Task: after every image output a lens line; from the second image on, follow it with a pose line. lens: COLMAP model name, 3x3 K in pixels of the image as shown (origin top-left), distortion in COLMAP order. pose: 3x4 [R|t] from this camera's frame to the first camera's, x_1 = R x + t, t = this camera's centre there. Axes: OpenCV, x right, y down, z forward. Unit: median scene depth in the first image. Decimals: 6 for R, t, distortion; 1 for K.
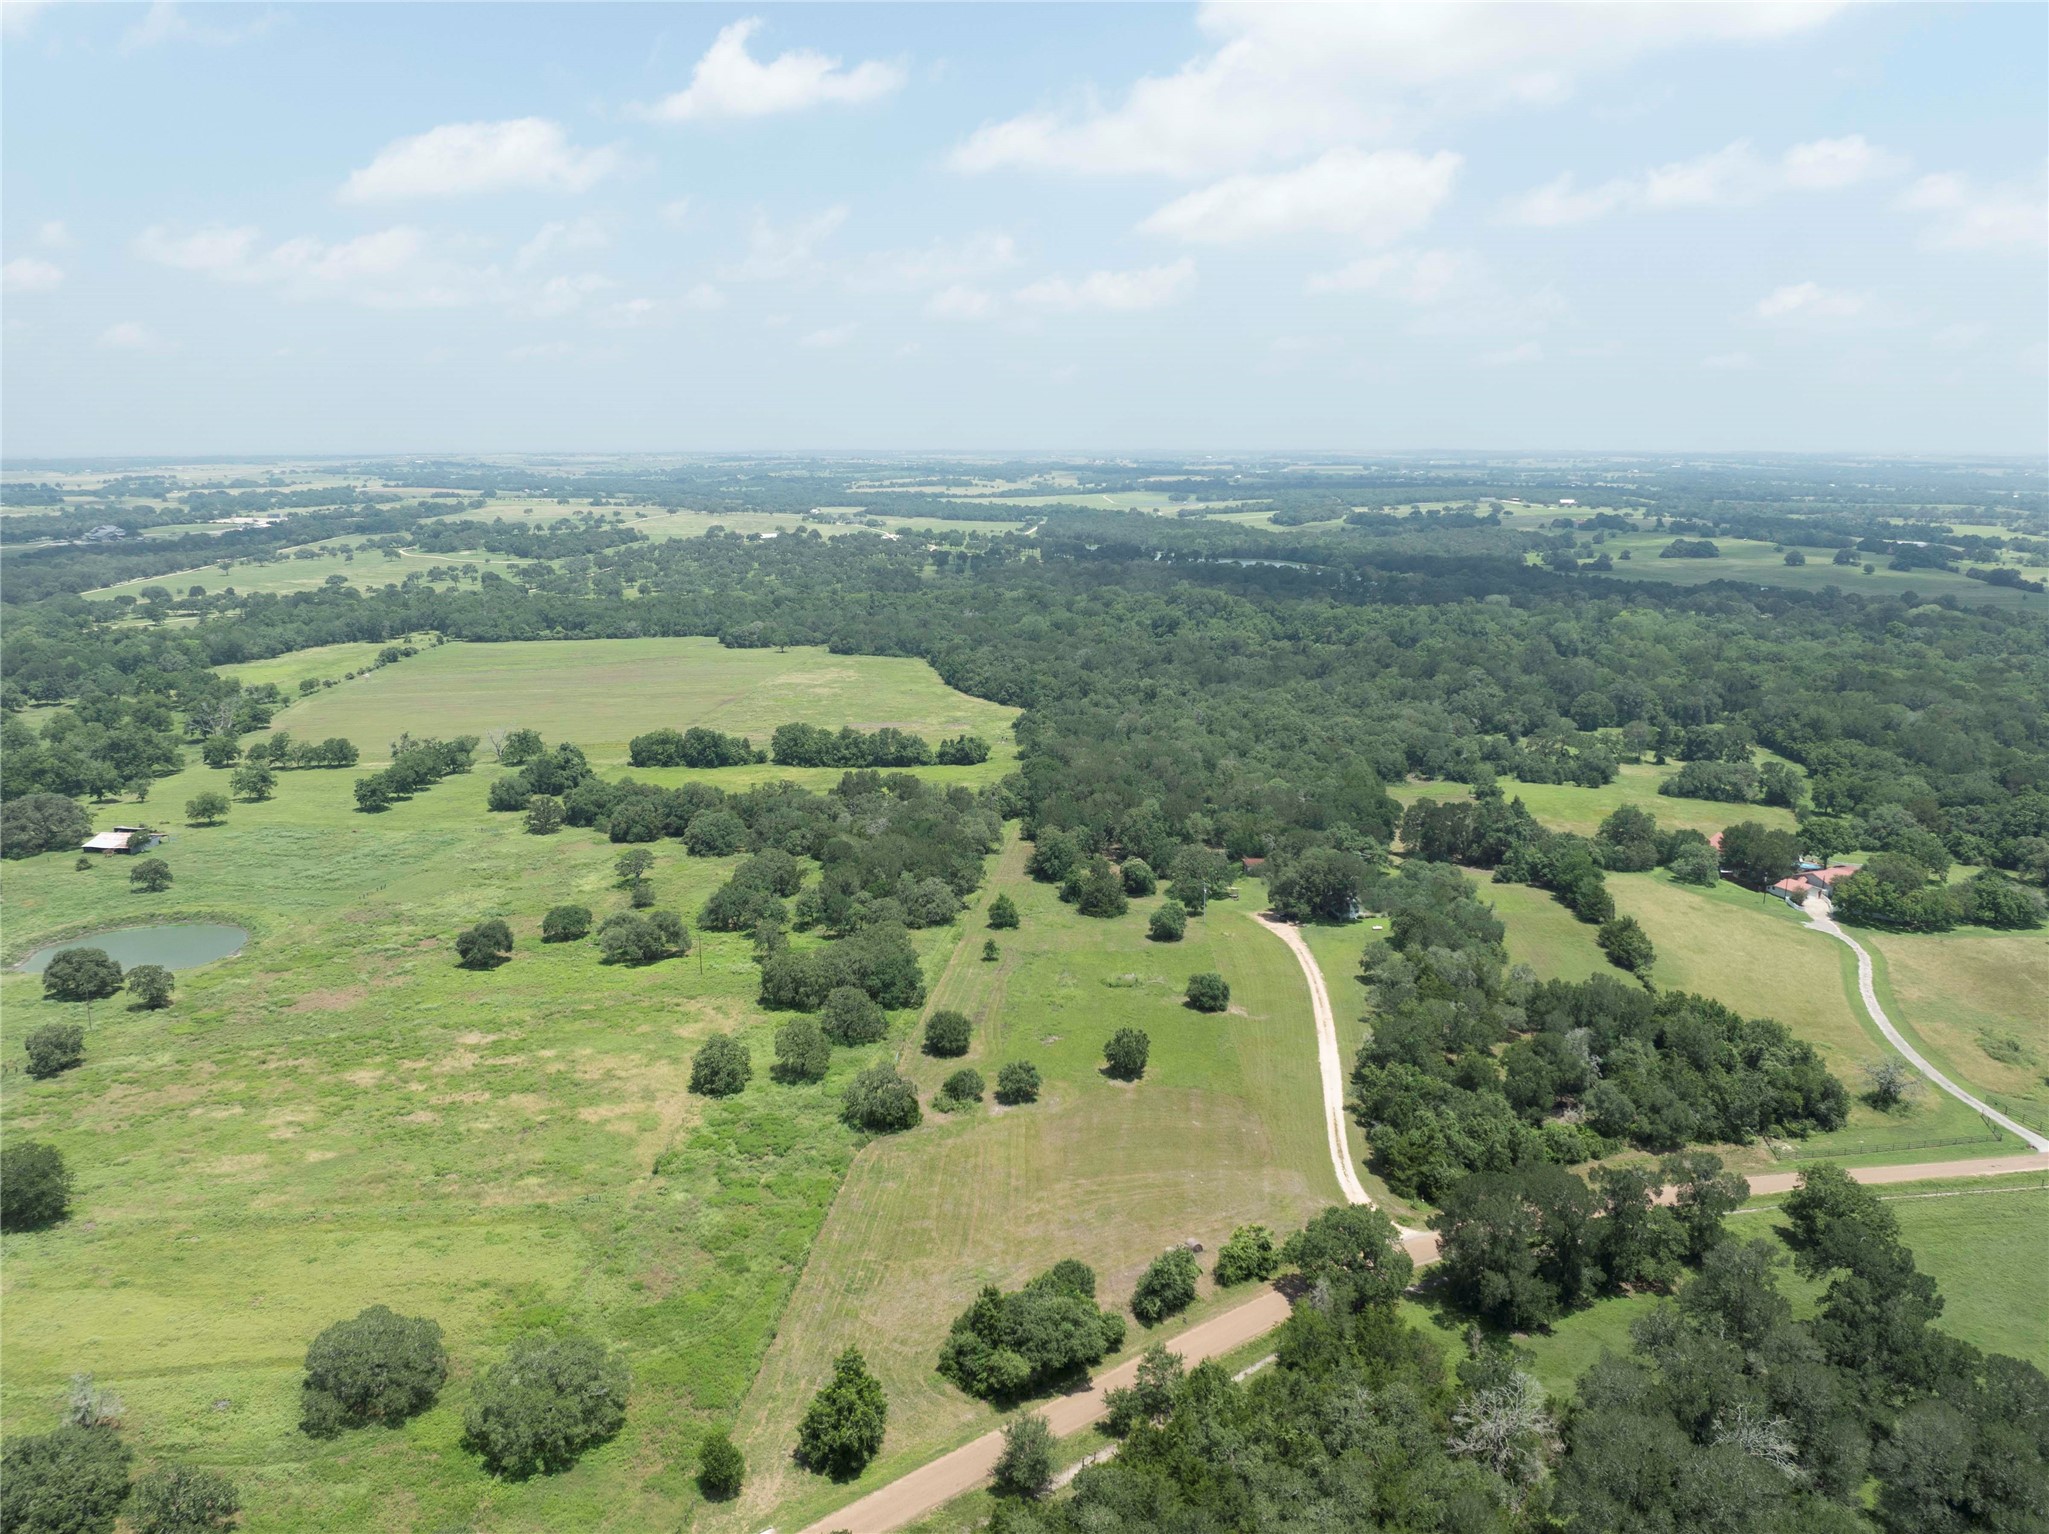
lens RADIAL K [[1575.0, 0, 1030.0], [0, 1575.0, 782.6], [0, 0, 1]] dist [-0.033652, -0.010359]
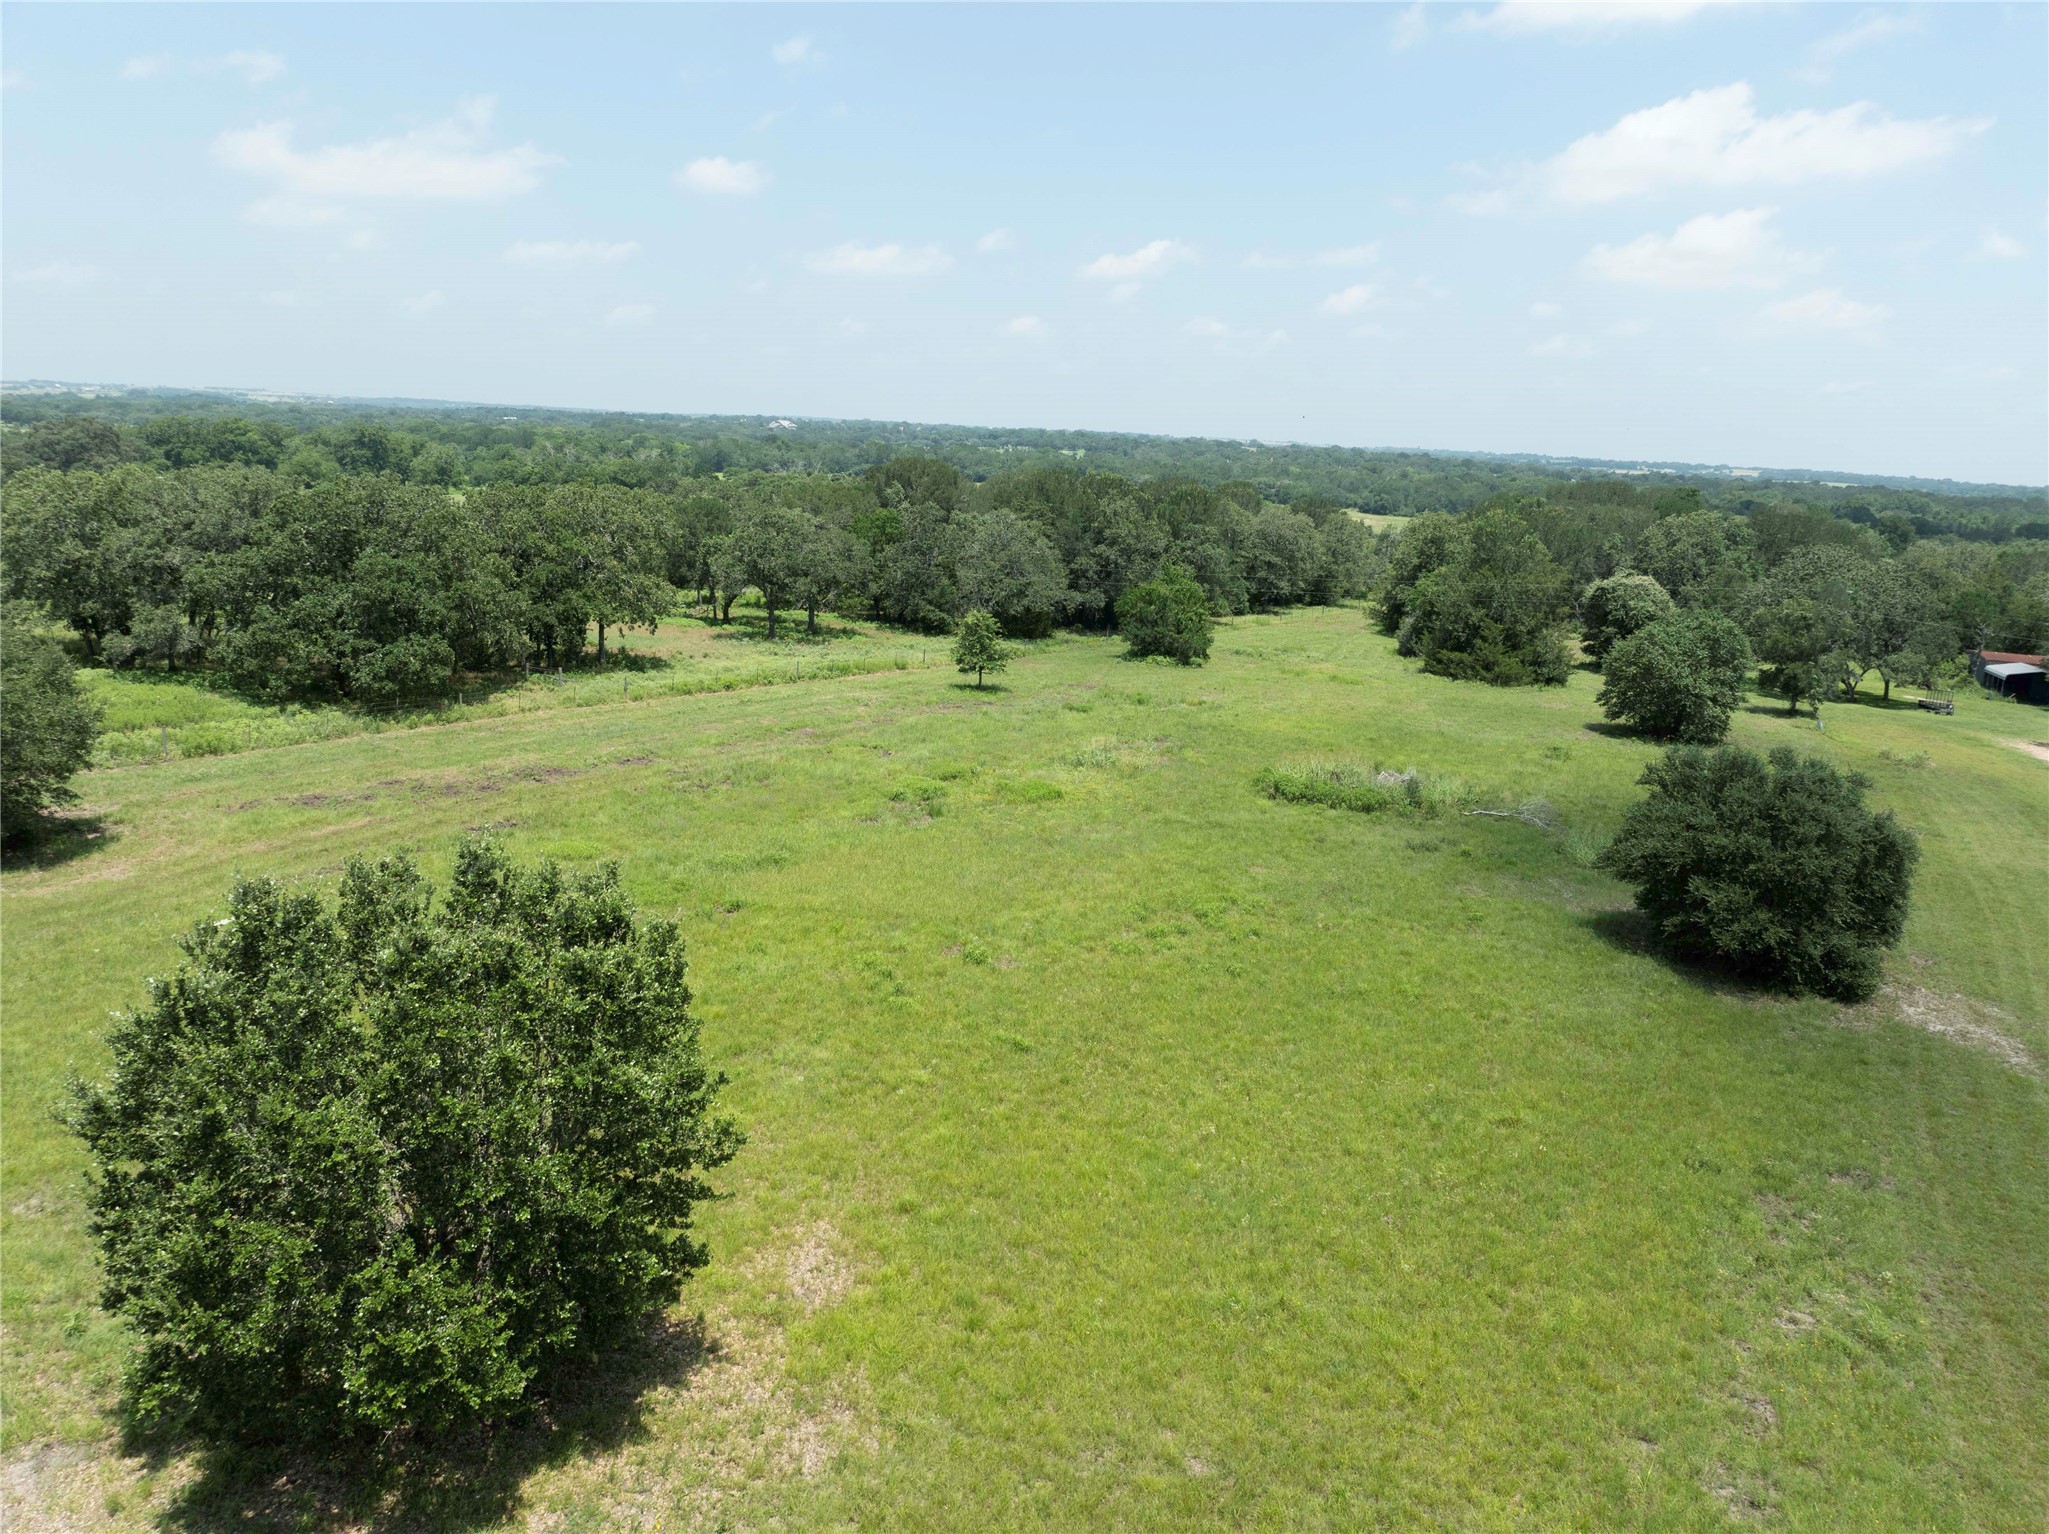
lens RADIAL K [[1445.3, 0, 1031.6], [0, 1445.3, 724.8], [0, 0, 1]] dist [-0.037429, -0.004501]
pose [[0.903077, 0.128511, -0.409800, 0.082660], [-0.139276, 0.990247, 0.003613, 0.102092], [0.406268, 0.053812, 0.912168, 0.664355]]
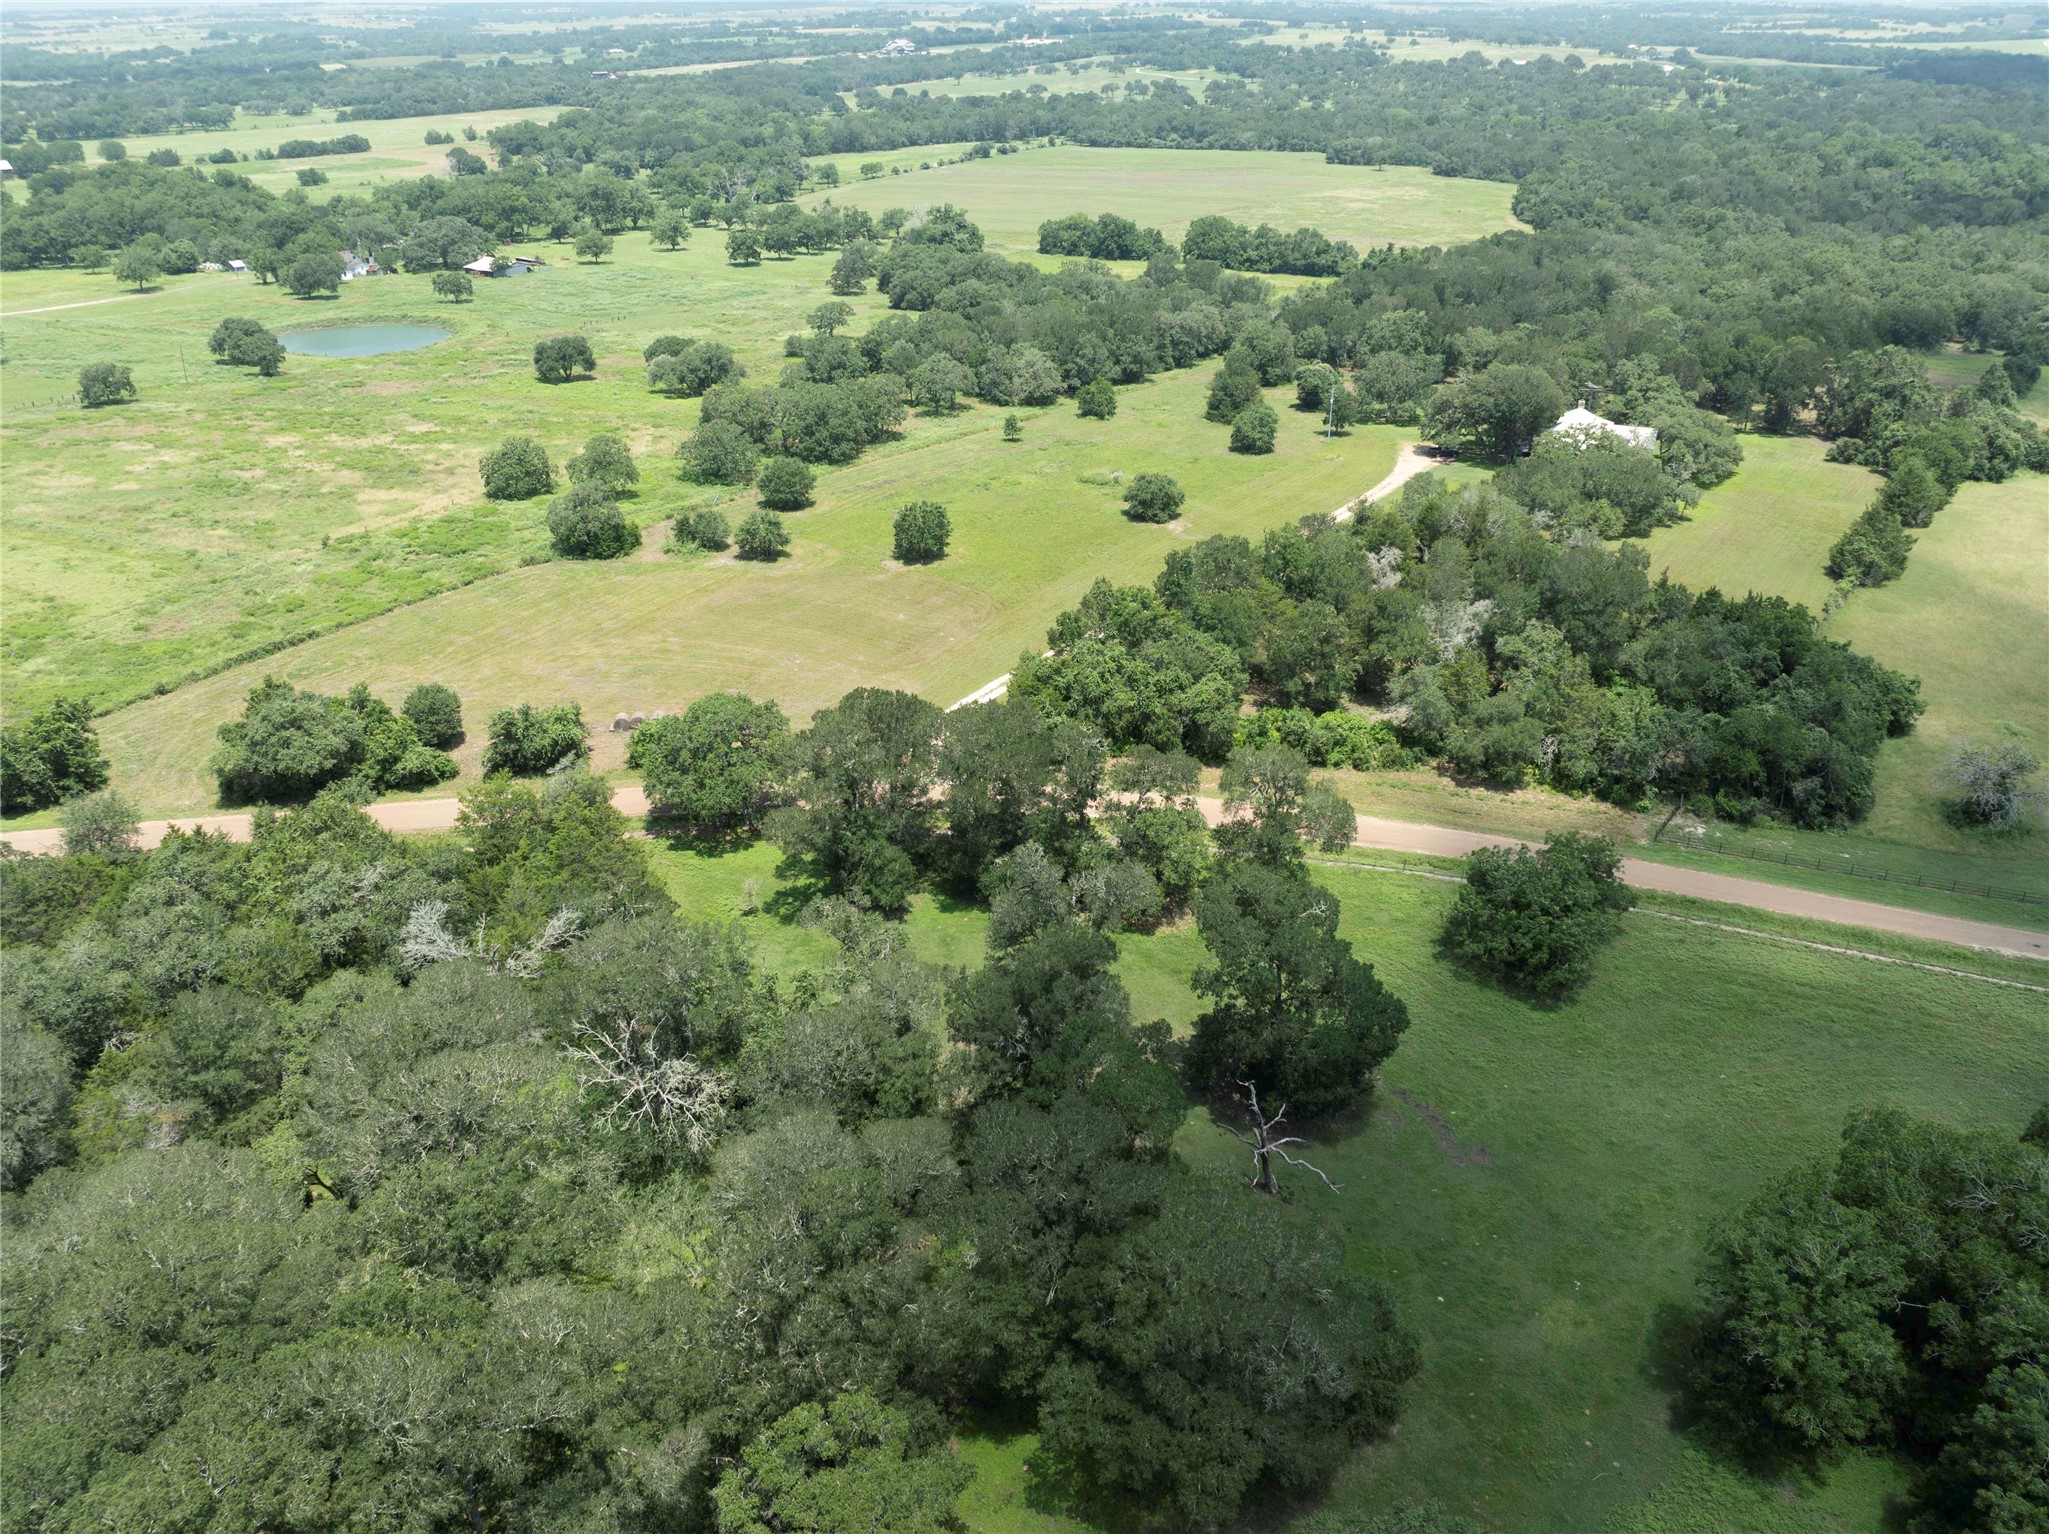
lens RADIAL K [[1589.2, 0, 1026.0], [0, 1589.2, 775.4], [0, 0, 1]] dist [-0.025804, -0.024781]
pose [[0.861179, 0.222489, -0.457023, 0.355835], [-0.102037, 0.956483, 0.273366, 0.044980], [0.497956, -0.188783, 0.846405, 0.222679]]
